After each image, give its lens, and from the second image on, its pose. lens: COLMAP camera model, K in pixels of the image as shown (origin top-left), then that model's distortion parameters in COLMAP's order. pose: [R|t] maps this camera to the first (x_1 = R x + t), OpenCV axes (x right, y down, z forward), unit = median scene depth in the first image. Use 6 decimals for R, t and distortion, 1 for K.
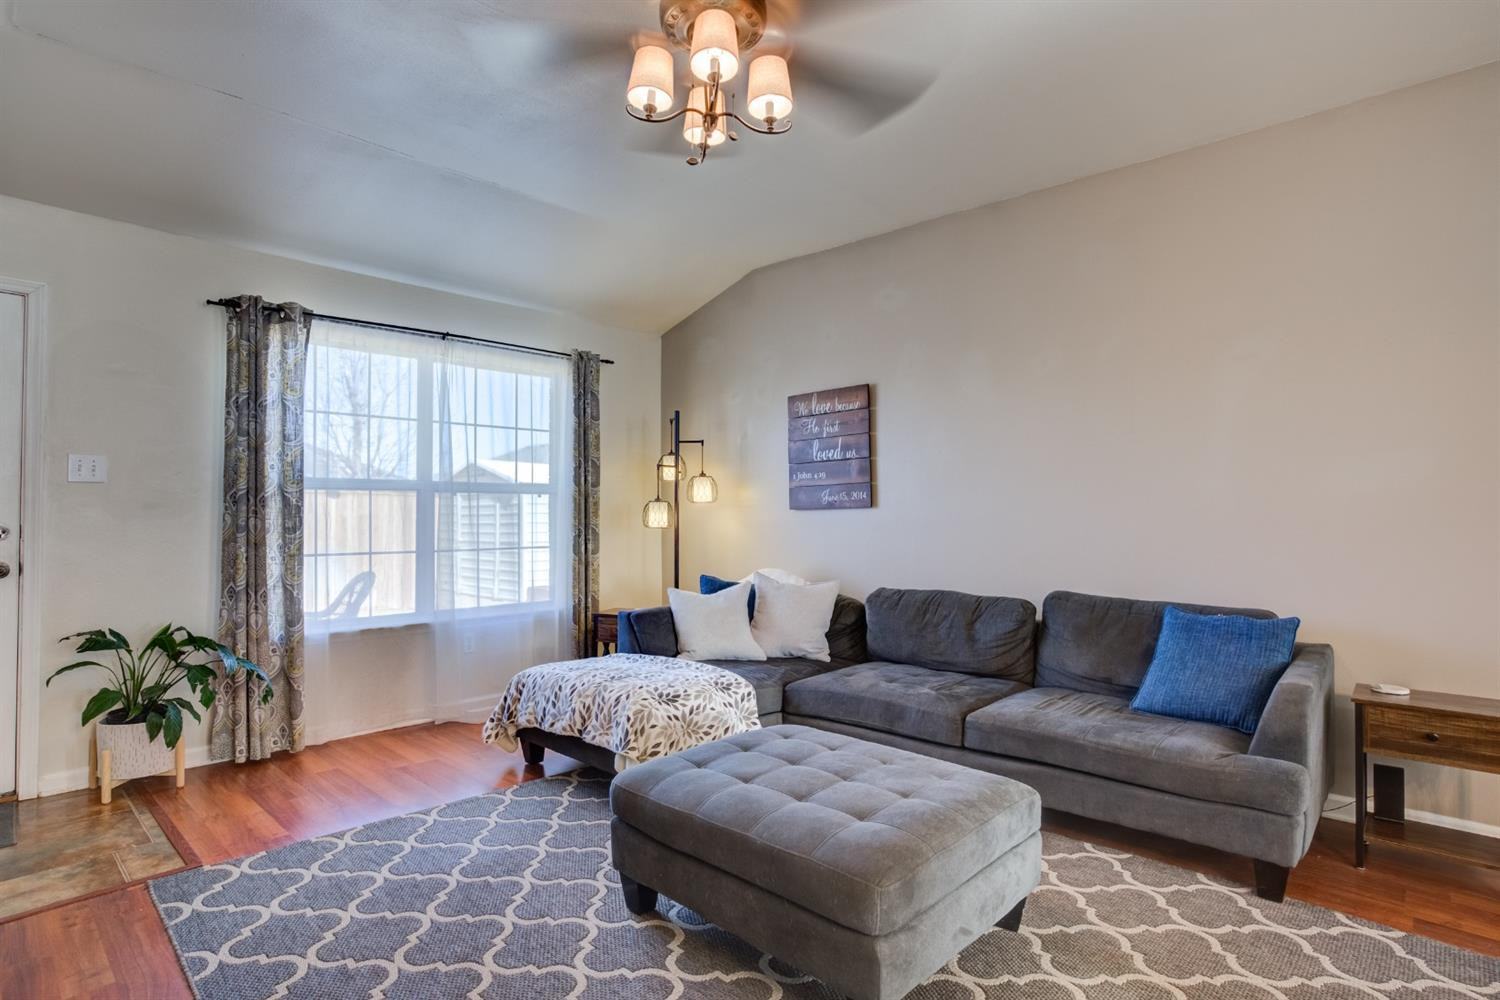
lens RADIAL K [[777.6, 0, 746.9], [0, 777.6, 499.0], [0, 0, 1]] dist [-0.073496, 0.036937]
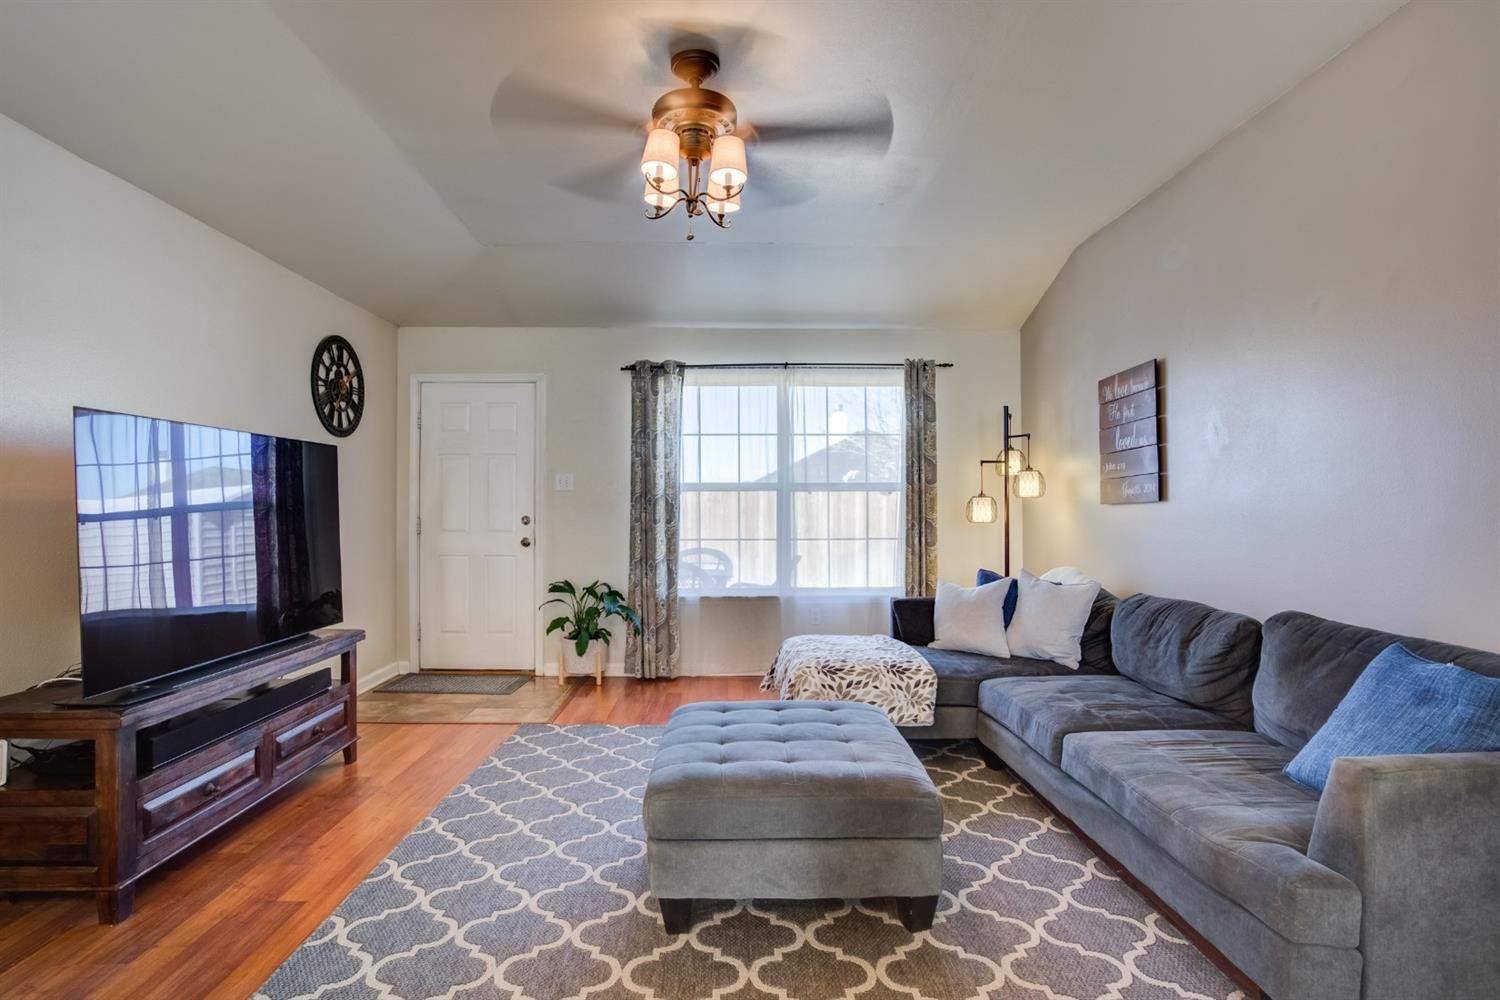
lens RADIAL K [[774.0, 0, 740.1], [0, 774.0, 497.8], [0, 0, 1]] dist [-0.071387, 0.037448]
pose [[0.698831, -0.010417, -0.715211, 0.521409], [0.014866, 0.999889, -0.000039, -0.000456], [0.715132, -0.010605, 0.698909, 0.087549]]
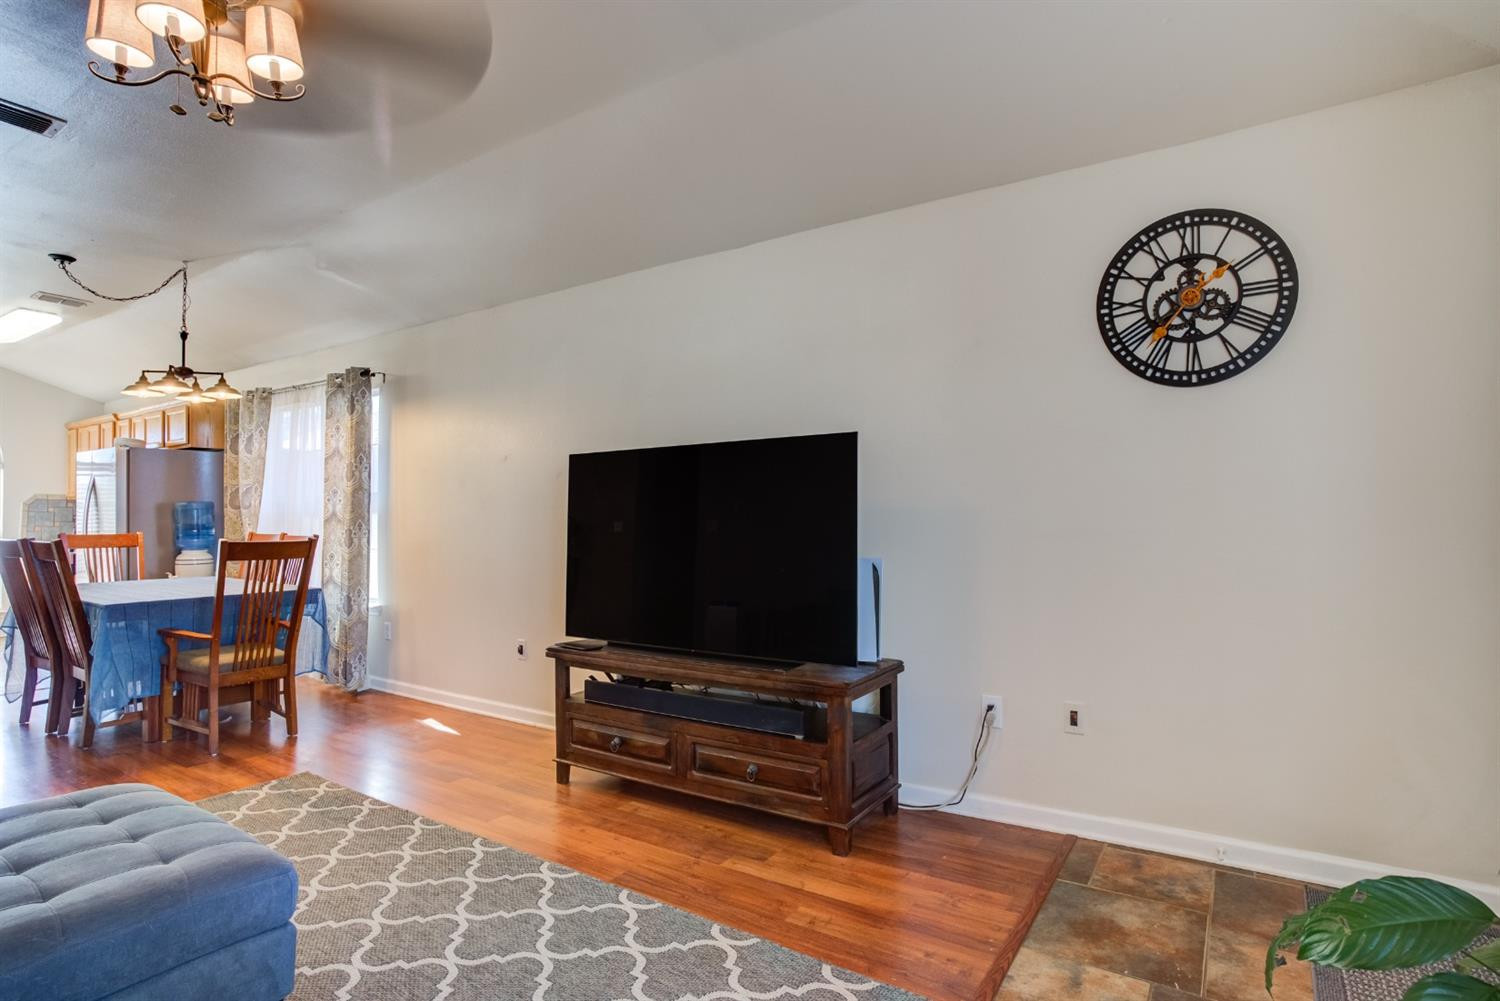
lens RADIAL K [[774.3, 0, 746.7], [0, 774.3, 504.2], [0, 0, 1]] dist [-0.081624, 0.048173]
pose [[-0.984922, 0.006201, -0.172889, -0.302368], [0.012356, 0.999327, -0.034548, 0.018568], [0.172558, -0.036163, -0.984335, 1.112356]]
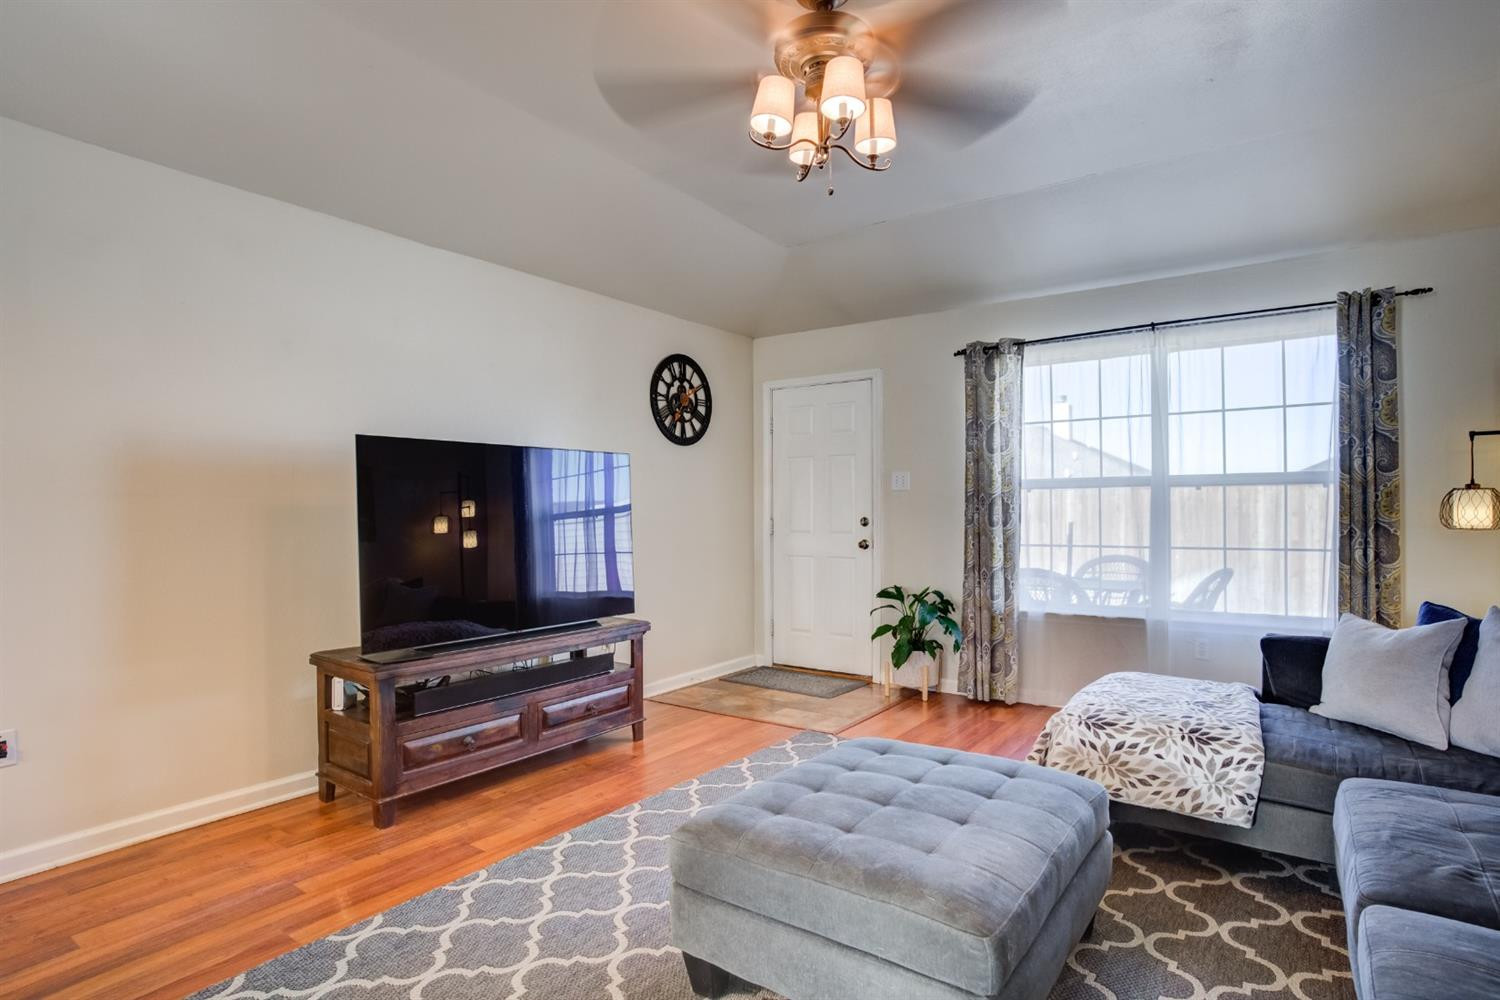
lens RADIAL K [[774.3, 0, 746.7], [0, 774.3, 503.7], [0, 0, 1]] dist [-0.081624, 0.048173]
pose [[0.132991, -0.009366, -0.991073, 0.574390], [0.023546, 0.999703, -0.006288, 0.006909], [0.990838, -0.022500, 0.133172, 0.417977]]
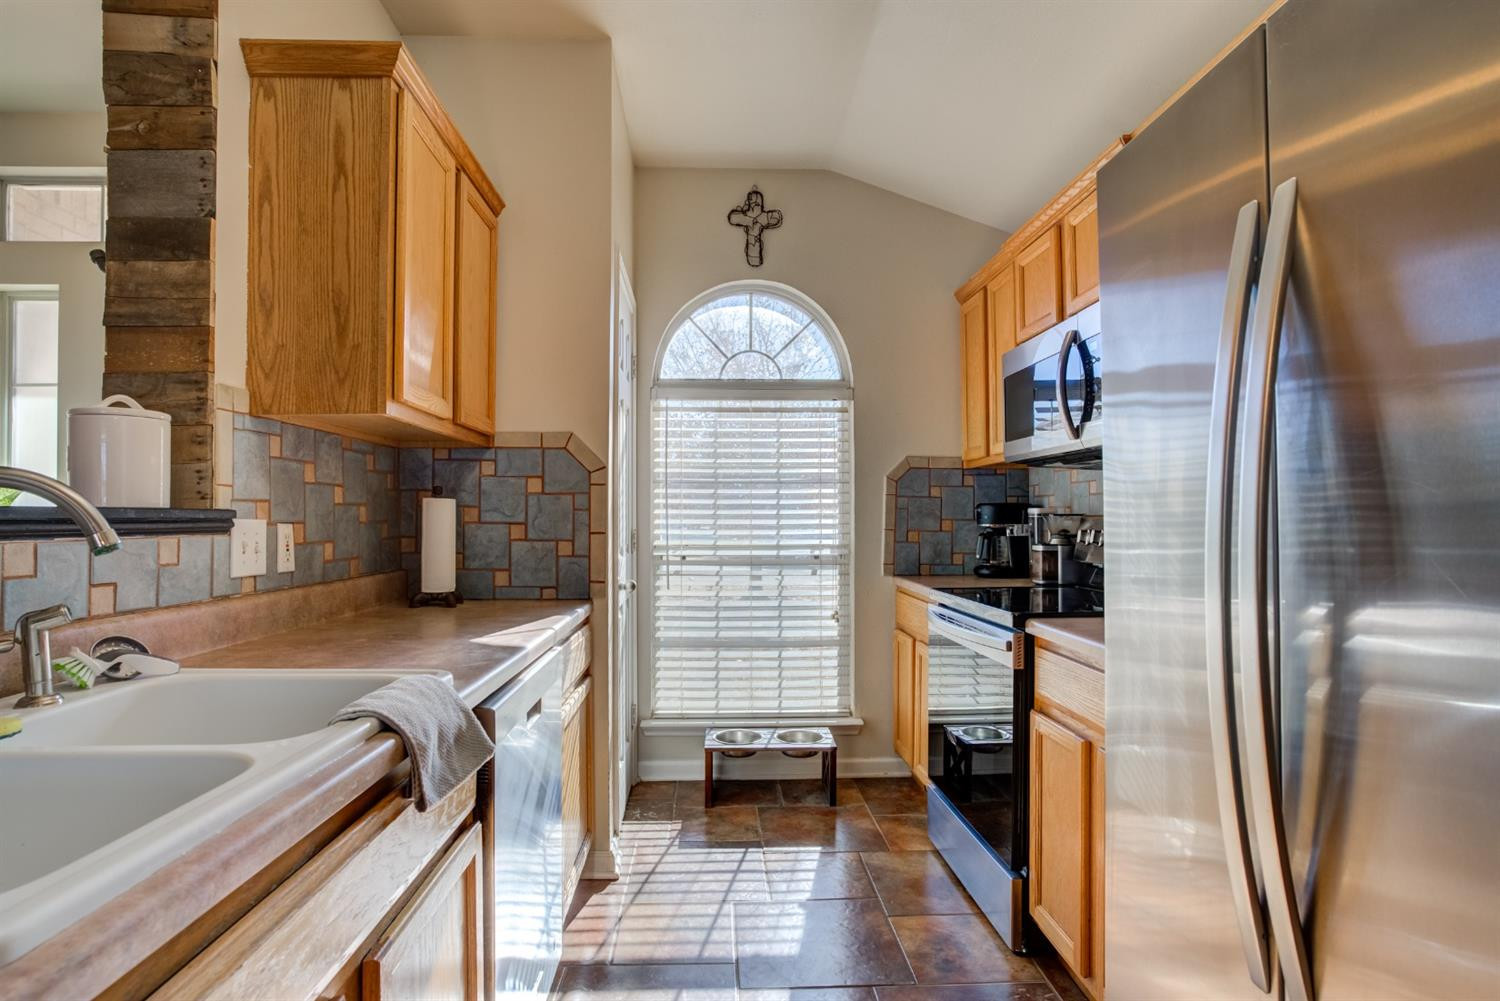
lens RADIAL K [[776.0, 0, 724.7], [0, 776.0, 506.0], [0, 0, 1]] dist [-0.073093, 0.042880]
pose [[-0.701272, 0.013284, 0.712770, 0.798176], [-0.011899, 0.999469, -0.030335, -0.014872], [-0.712795, -0.029754, -0.700741, -0.494743]]
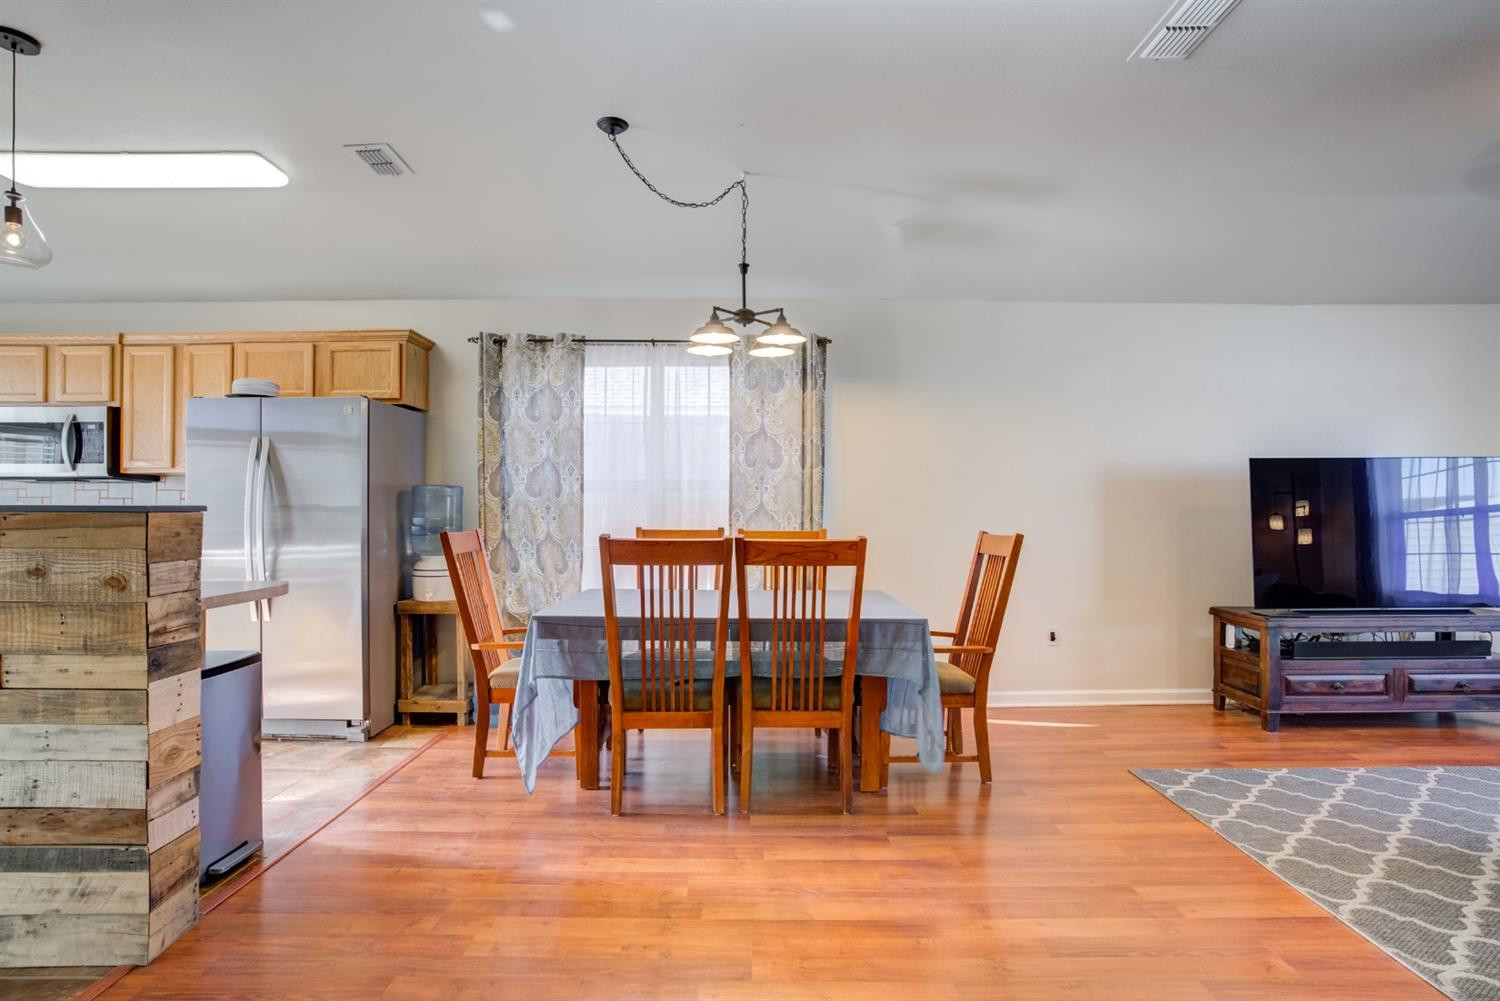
lens RADIAL K [[768.7, 0, 751.7], [0, 768.7, 503.9], [0, 0, 1]] dist [-0.068591, 0.038858]
pose [[-0.727026, -0.004419, -0.686595, 1.062699], [0.016383, 0.999583, -0.023781, 0.004926], [0.686414, -0.028538, -0.726651, 0.430397]]
